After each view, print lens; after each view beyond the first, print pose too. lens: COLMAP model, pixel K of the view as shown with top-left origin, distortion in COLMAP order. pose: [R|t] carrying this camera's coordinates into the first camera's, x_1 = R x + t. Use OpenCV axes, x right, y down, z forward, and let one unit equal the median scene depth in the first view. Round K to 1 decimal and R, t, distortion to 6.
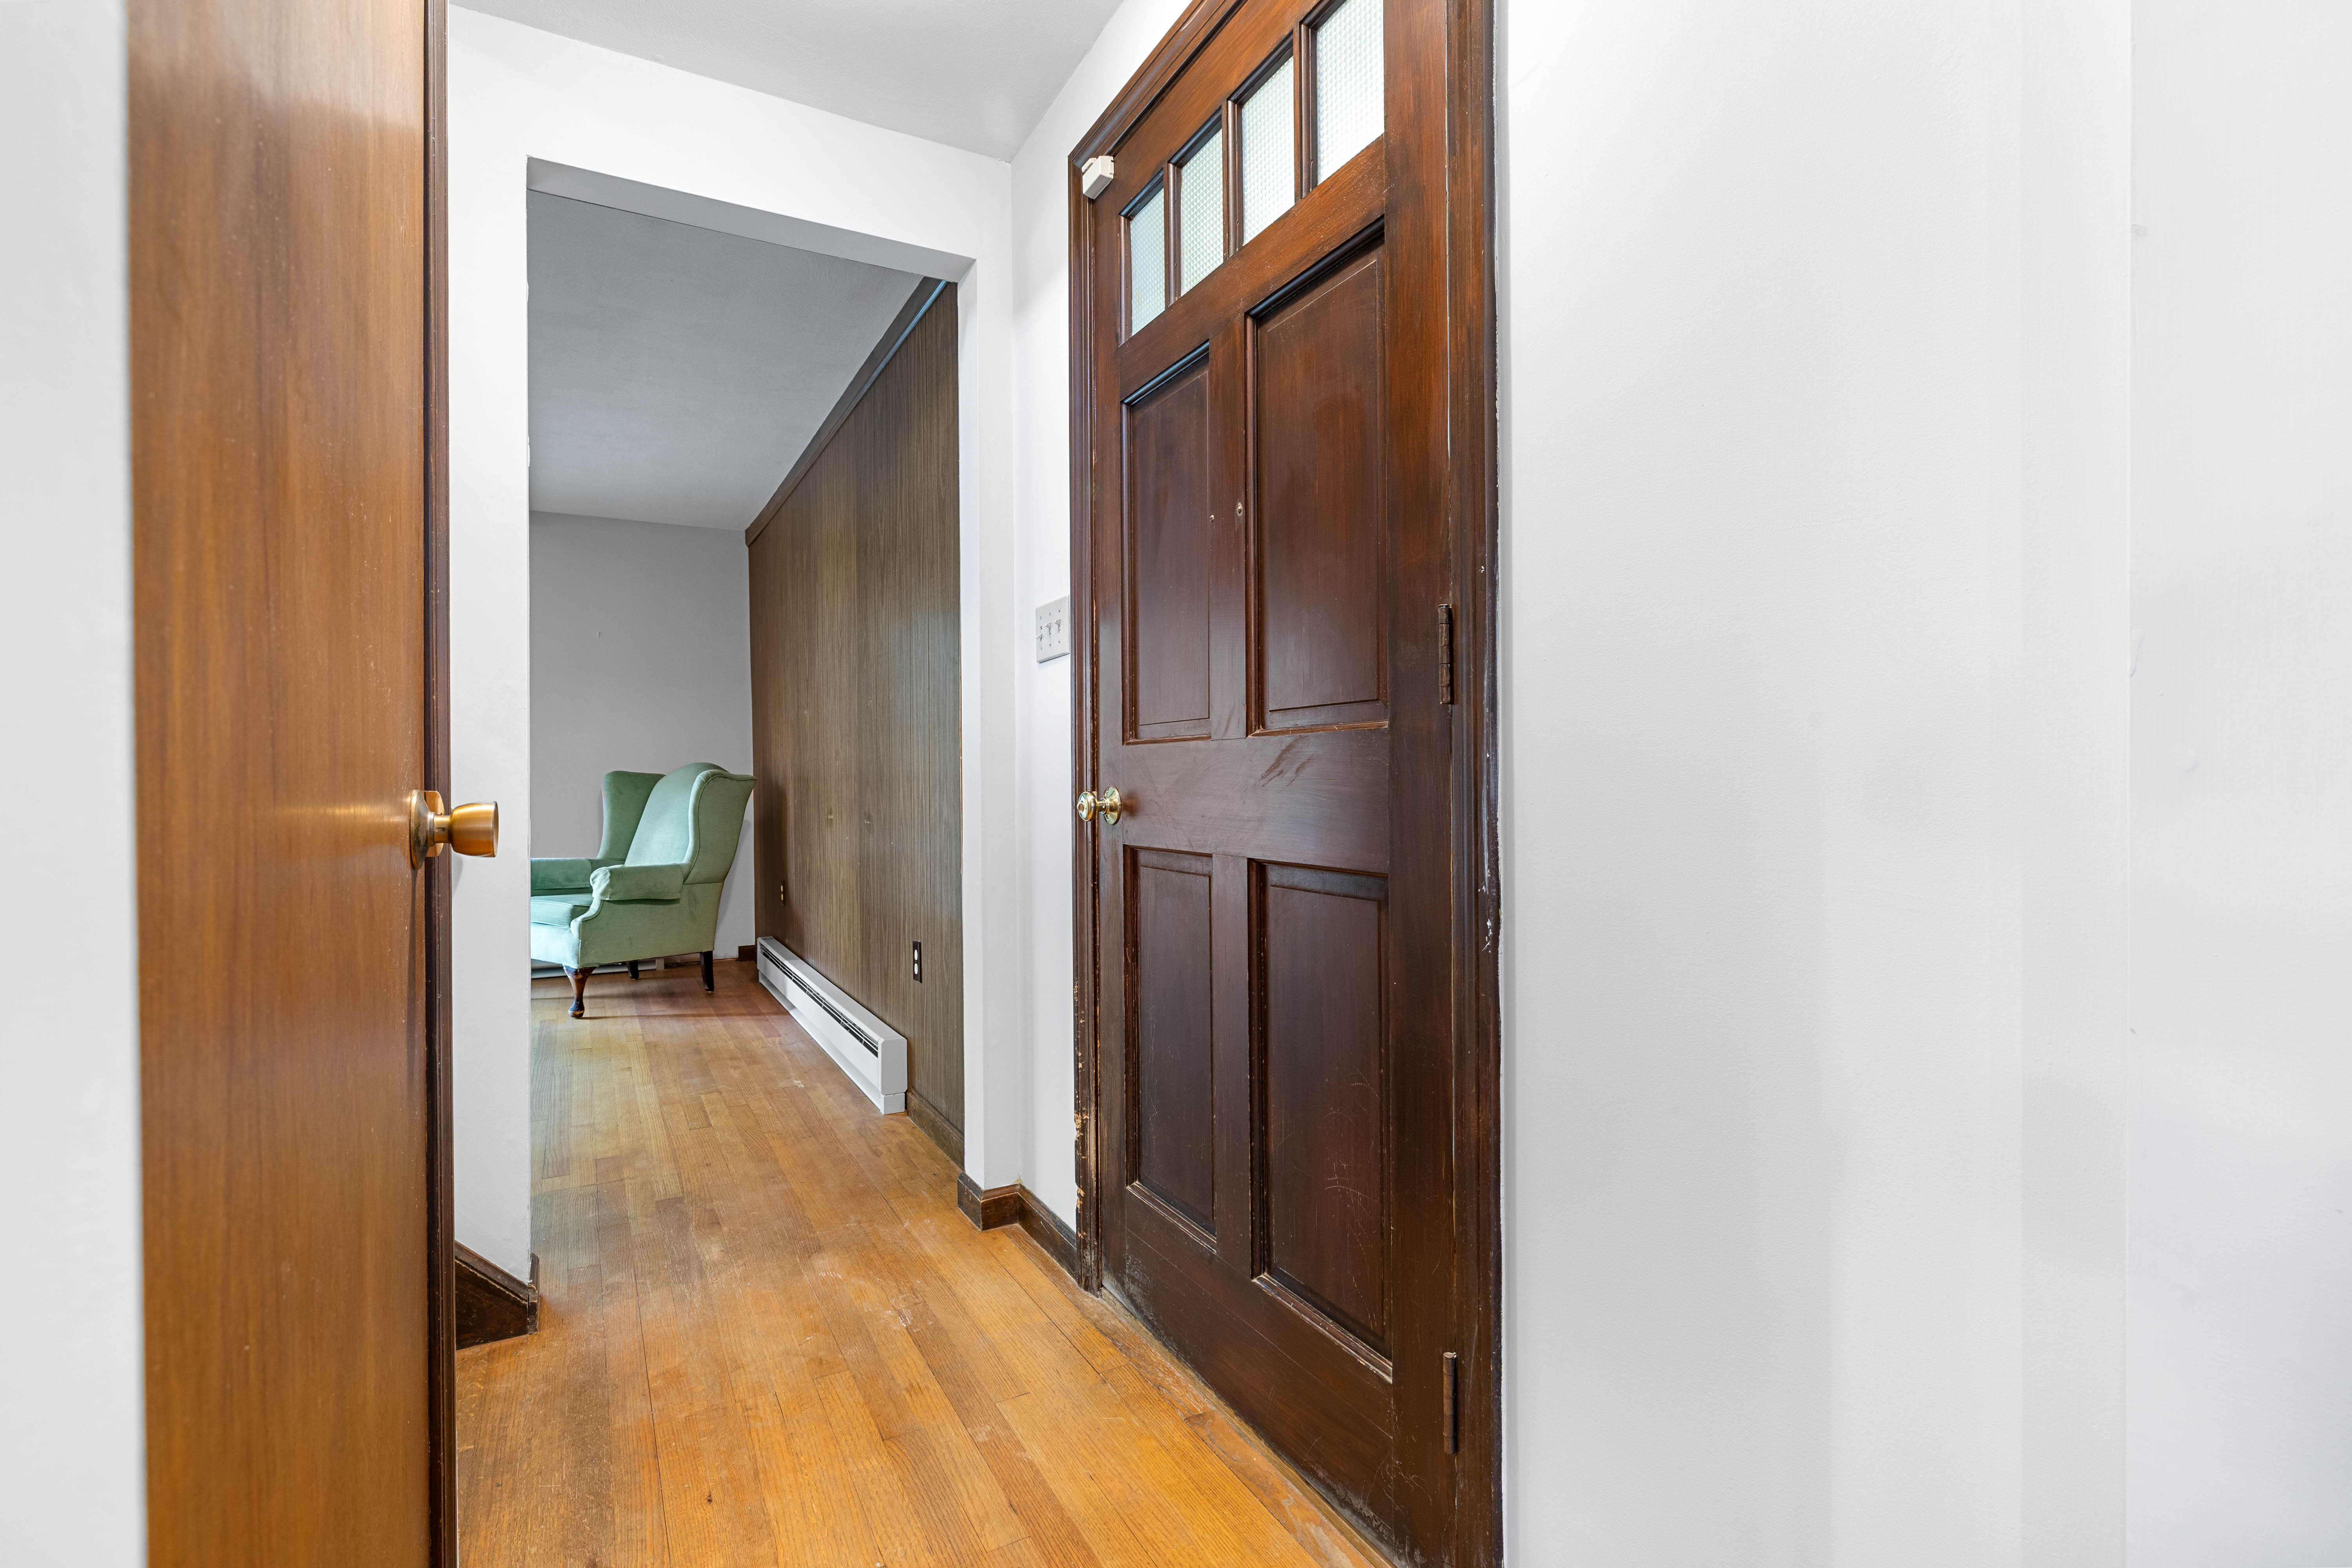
lens RADIAL K [[1075.6, 0, 1163.2], [0, 1075.6, 781.6], [0, 0, 1]] dist [-0.001651, -0.000171]
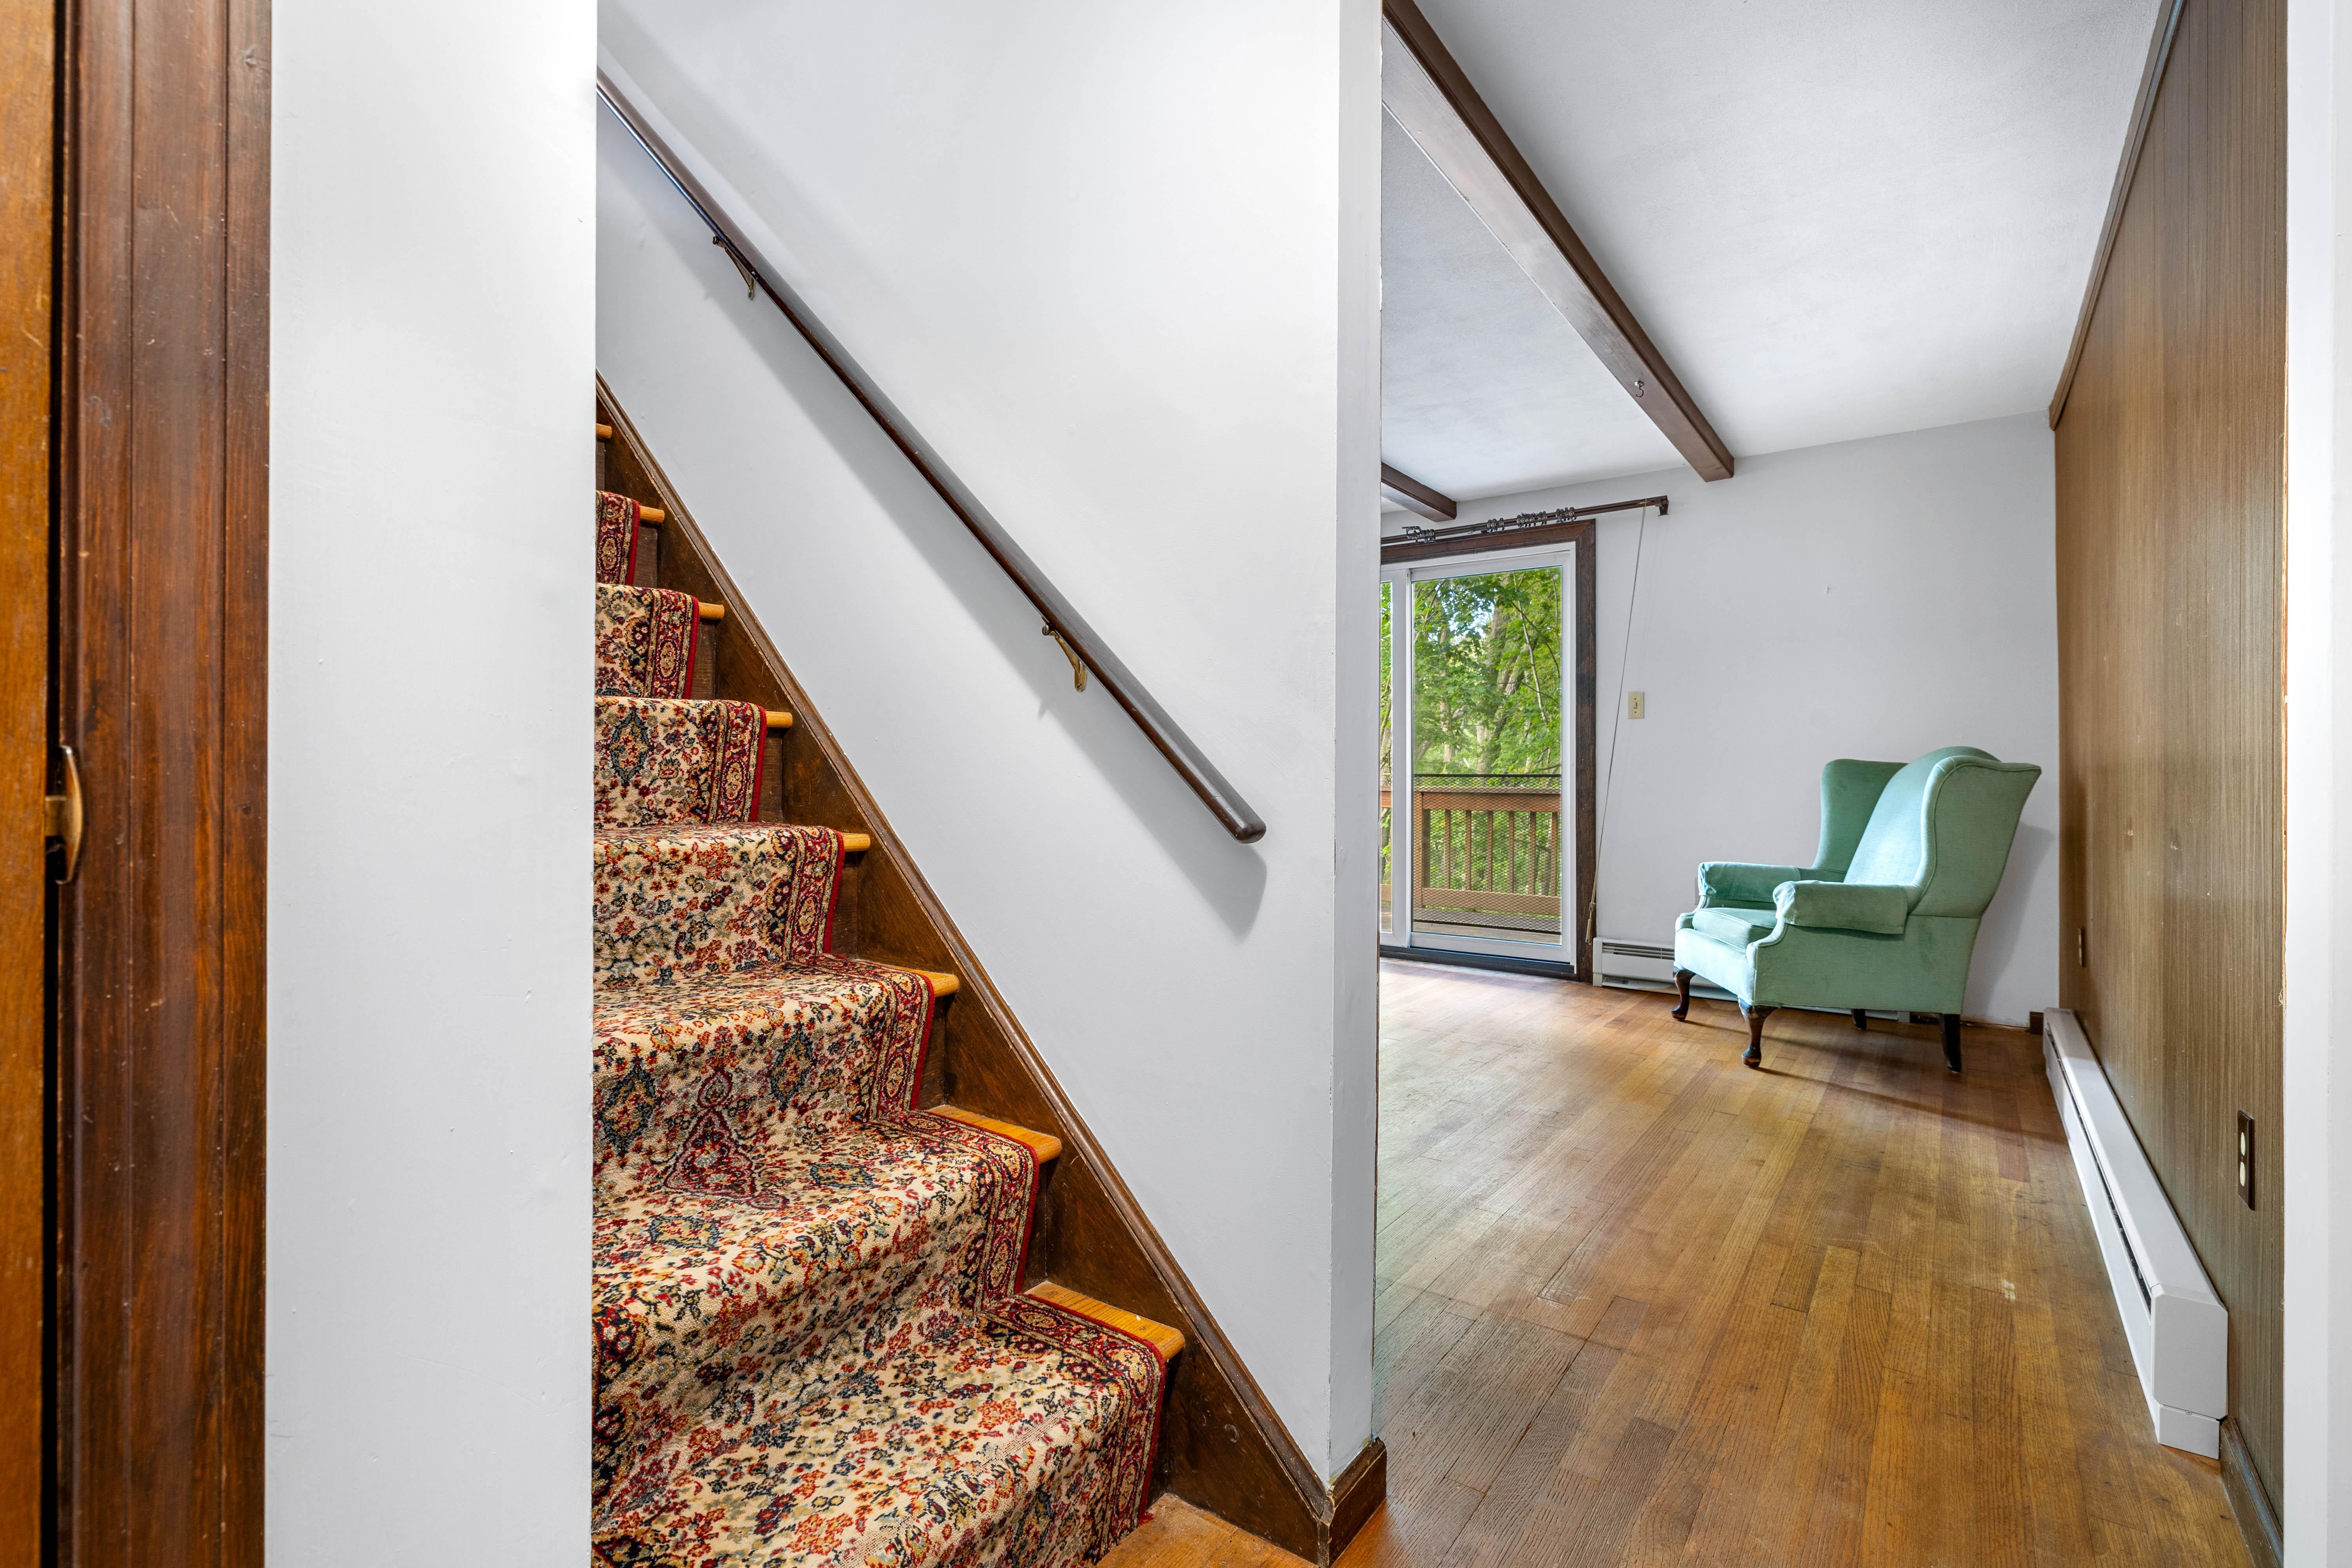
lens RADIAL K [[1075.6, 0, 1175.9], [0, 1075.6, 776.1], [0, 0, 1]] dist [-0.001651, -0.000171]
pose [[0.428100, 0.007939, -0.903697, -0.007074], [-0.009060, 0.999949, 0.004493, 0.003920], [0.903686, 0.006264, 0.428150, 0.267944]]
